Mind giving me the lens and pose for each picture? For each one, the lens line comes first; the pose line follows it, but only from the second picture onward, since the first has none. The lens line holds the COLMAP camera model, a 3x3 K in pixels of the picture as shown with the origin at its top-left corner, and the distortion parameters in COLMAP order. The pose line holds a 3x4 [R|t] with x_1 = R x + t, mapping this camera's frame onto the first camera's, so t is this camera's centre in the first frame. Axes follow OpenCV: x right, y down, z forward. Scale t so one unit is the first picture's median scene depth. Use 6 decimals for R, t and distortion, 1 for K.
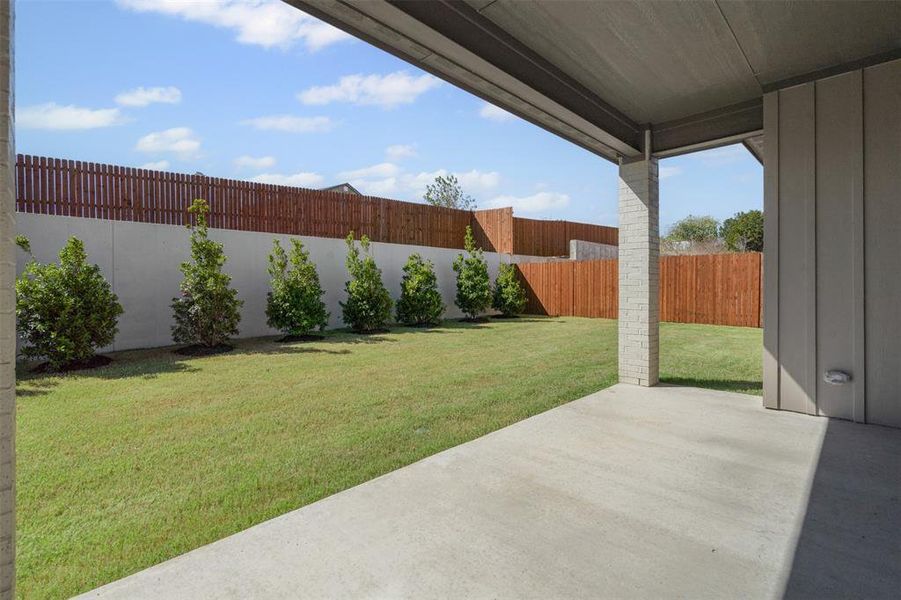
lens RADIAL K [[410.6, 0, 451.5], [0, 410.6, 287.4], [0, 0, 1]] dist [0.000850, 0.000317]
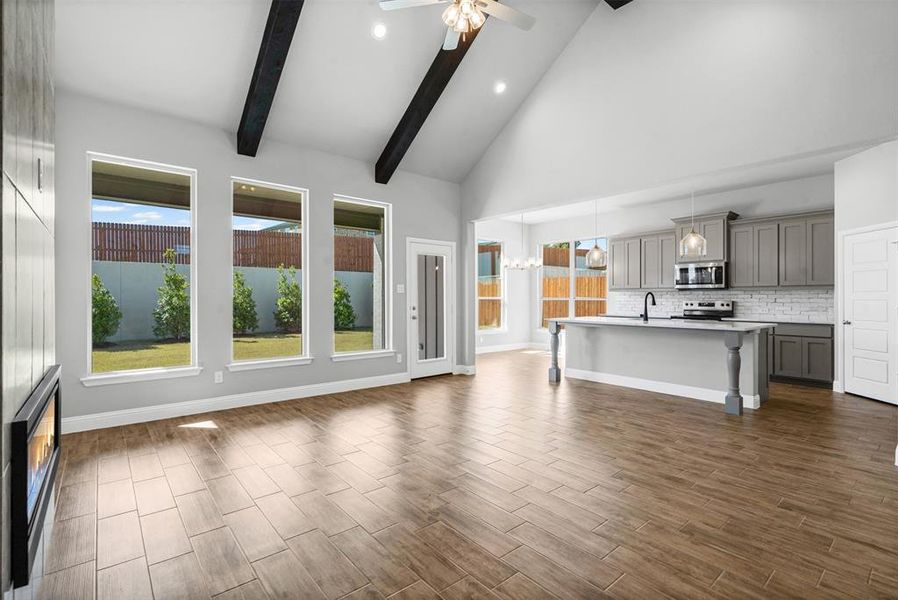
lens RADIAL K [[409.2, 0, 447.0], [0, 409.2, 292.3], [0, 0, 1]] dist [0.000850, 0.000317]
pose [[0.997489, 0.001007, -0.070819, 0.539248], [-0.002505, 0.999775, -0.021059, -0.008563], [0.070782, 0.021183, 0.997267, -0.491584]]
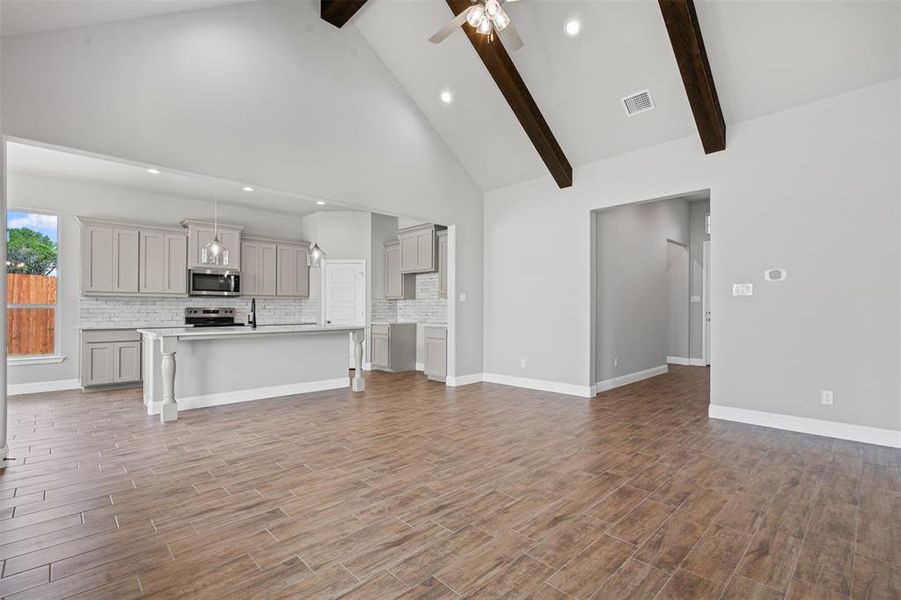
lens RADIAL K [[410.6, 0, 442.1], [0, 410.6, 304.8], [0, 0, 1]] dist [0.000850, 0.000317]
pose [[0.027758, 0.006927, 0.999591, 0.155238], [0.005190, 0.999962, -0.007074, -0.007091], [-0.999601, 0.005384, 0.027721, -0.090521]]
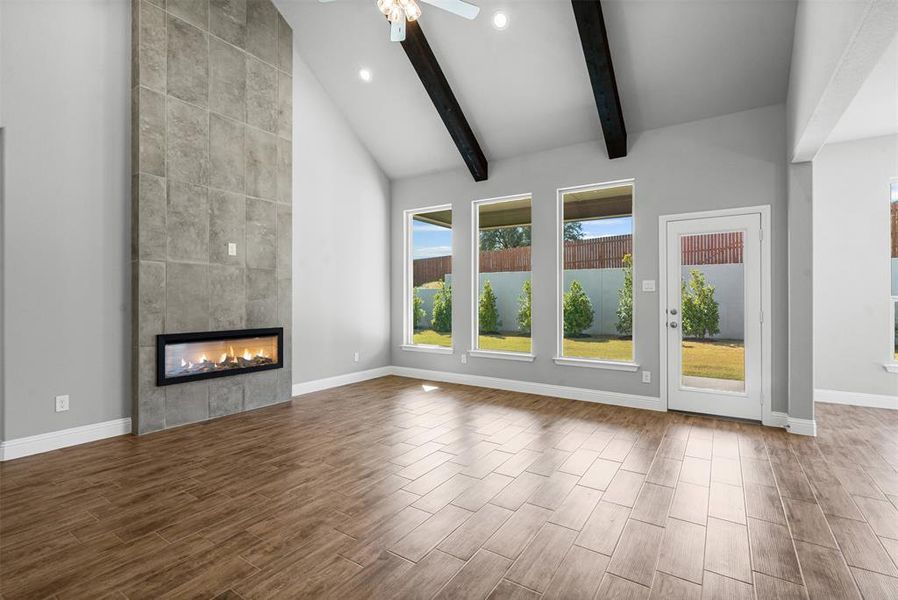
lens RADIAL K [[417.0, 0, 449.4], [0, 417.0, 297.2], [0, 0, 1]] dist [-0.000387, 0.000220]
pose [[0.219125, -0.003107, -0.975692, 0.897688], [-0.006256, 0.999970, -0.004590, -0.010654], [0.975677, 0.007110, 0.219099, -0.158591]]
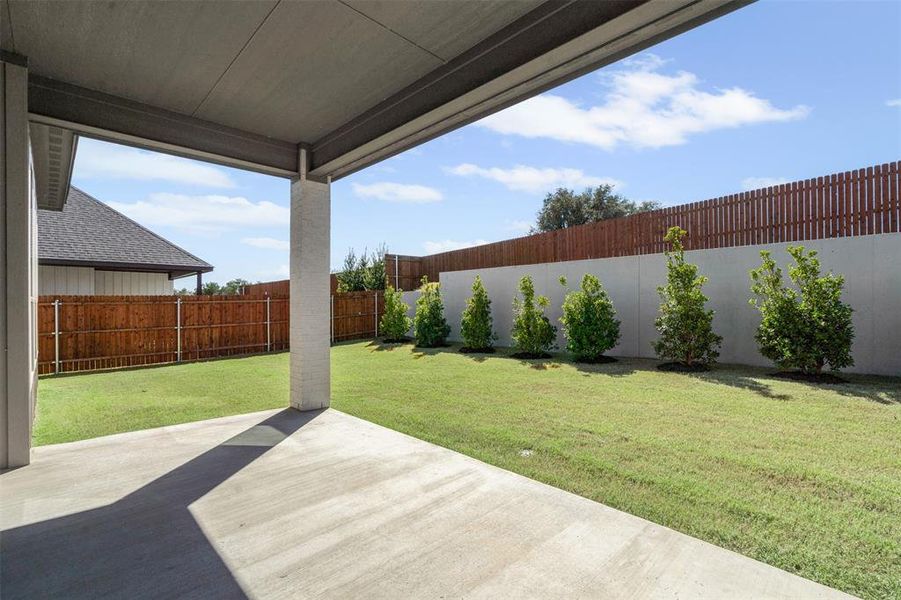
lens RADIAL K [[410.6, 0, 450.9], [0, 410.6, 304.1], [0, 0, 1]] dist [0.000850, 0.000317]
pose [[0.006488, 0.003326, -0.999973, 0.421826], [0.003541, 0.999988, 0.003349, -0.014494], [0.999973, -0.003563, 0.006476, 0.349020]]
